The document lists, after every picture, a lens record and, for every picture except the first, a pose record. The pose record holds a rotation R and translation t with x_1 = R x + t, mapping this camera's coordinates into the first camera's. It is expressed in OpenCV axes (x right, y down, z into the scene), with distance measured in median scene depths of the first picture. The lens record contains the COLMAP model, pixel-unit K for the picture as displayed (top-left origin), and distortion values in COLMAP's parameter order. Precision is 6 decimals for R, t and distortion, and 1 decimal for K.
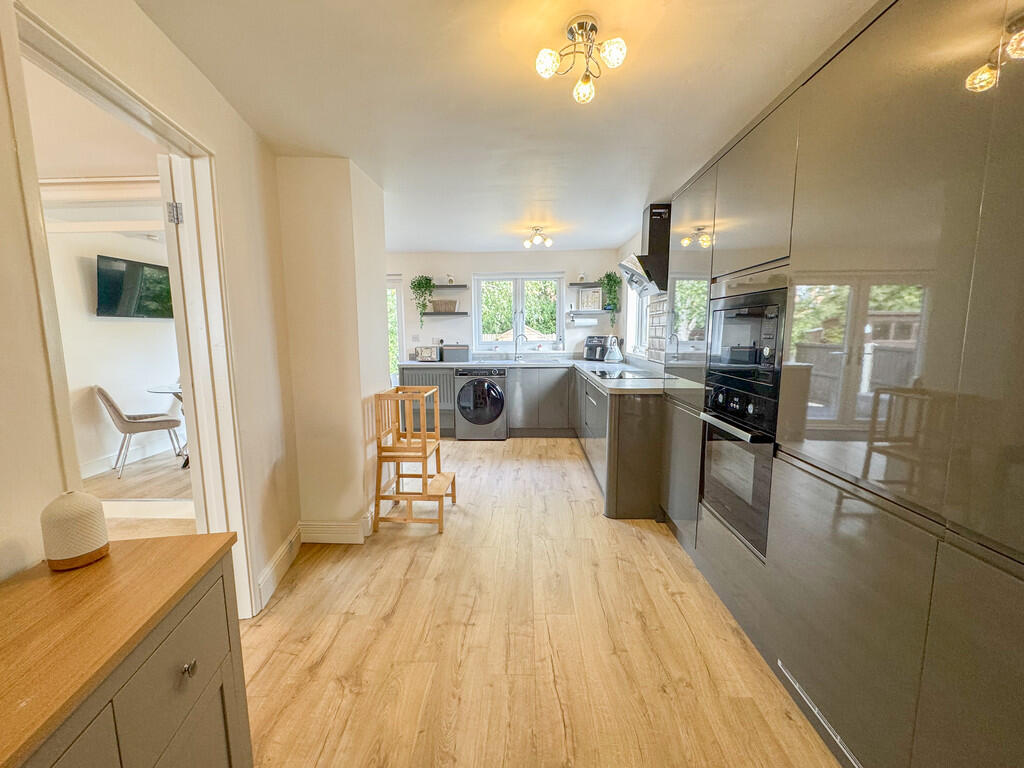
lens RADIAL K [[414.5, 0, 512.0], [0, 414.5, 384.0], [0, 0, 1]] dist [-0.000977, -0.000227]
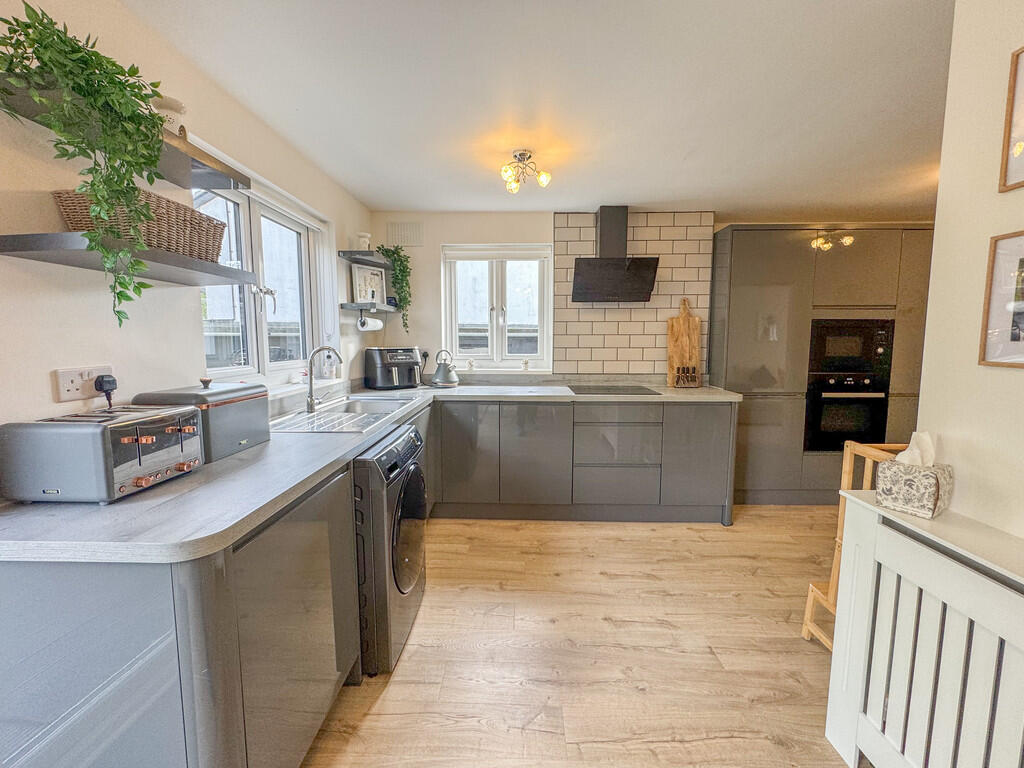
lens RADIAL K [[424.8, 0, 509.9], [0, 424.8, 383.3], [0, 0, 1]] dist [0.000158, 0.000128]
pose [[-0.011851, -0.099566, 0.994960, -0.448630], [0.128833, 0.986585, 0.100263, -0.112582], [-0.991595, 0.129372, 0.001135, 0.890064]]
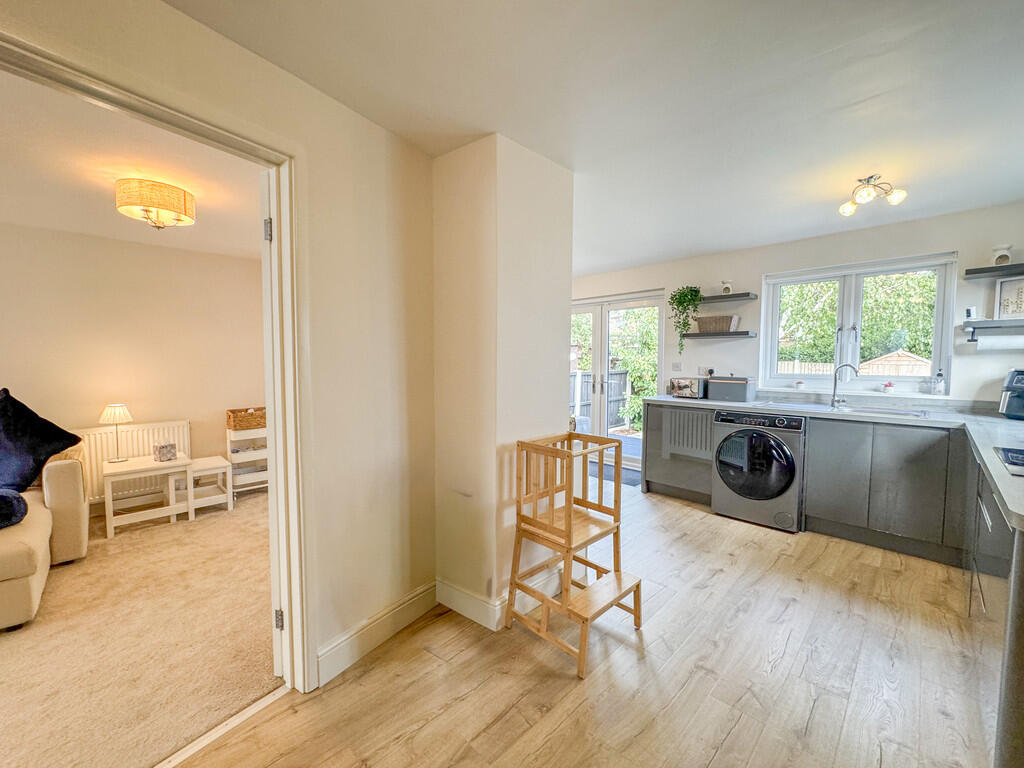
lens RADIAL K [[414.5, 0, 512.0], [0, 414.5, 384.0], [0, 0, 1]] dist [-0.000977, -0.000227]
pose [[0.730469, 0.050162, -0.681101, 0.086911], [-0.094011, 0.995190, -0.027531, -0.030434], [0.676444, 0.084141, 0.731672, 0.244800]]
